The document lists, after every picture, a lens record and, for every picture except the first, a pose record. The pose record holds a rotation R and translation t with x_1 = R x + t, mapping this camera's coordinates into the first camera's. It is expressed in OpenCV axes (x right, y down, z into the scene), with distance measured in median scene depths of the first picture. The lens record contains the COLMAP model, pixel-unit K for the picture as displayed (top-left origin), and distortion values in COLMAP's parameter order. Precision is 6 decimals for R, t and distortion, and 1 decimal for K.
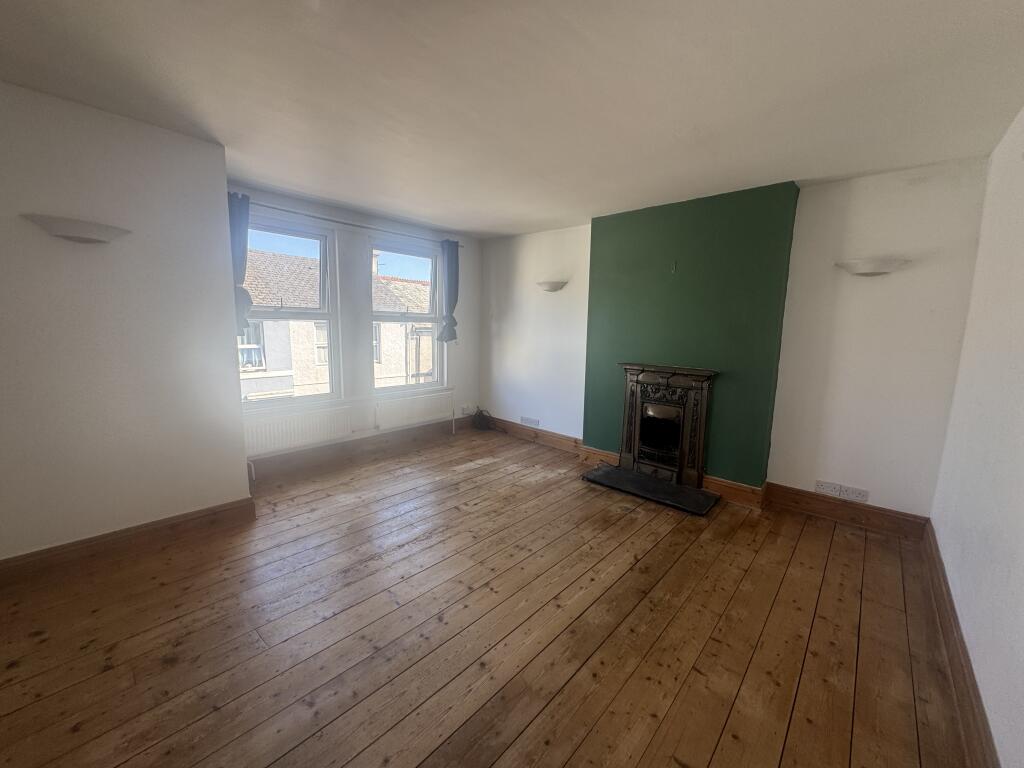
lens RADIAL K [[407.9, 0, 512.3], [0, 407.9, 384.0], [0, 0, 1]] dist [-0.005286, 0.000972]
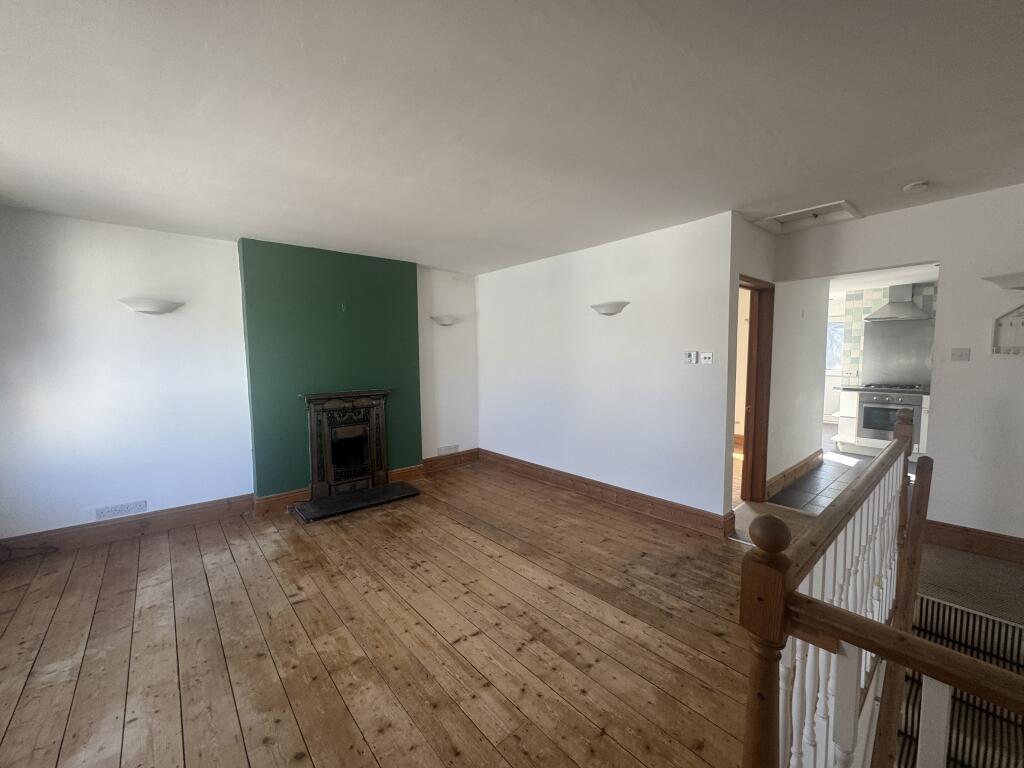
lens RADIAL K [[407.9, 0, 513.5], [0, 407.9, 388.5], [0, 0, 1]] dist [-0.005286, 0.000972]
pose [[0.119933, -0.103501, 0.987372, -0.739977], [0.152212, 0.984709, 0.084734, -0.084091], [-0.981044, 0.140127, 0.133853, 0.418977]]
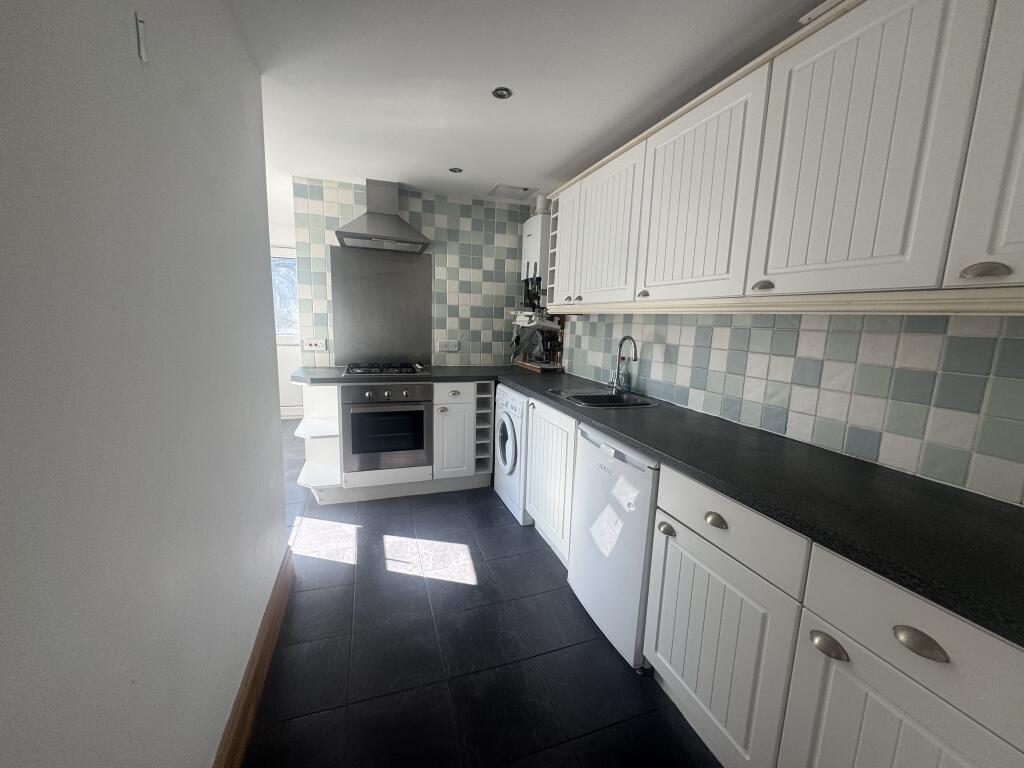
lens RADIAL K [[407.9, 0, 512.7], [0, 407.9, 385.3], [0, 0, 1]] dist [-0.005286, 0.000972]
pose [[-0.865471, -0.123469, 0.485505, 0.367298], [0.024642, 0.957486, 0.287426, 0.062418], [-0.500353, 0.260723, -0.825634, -0.240910]]
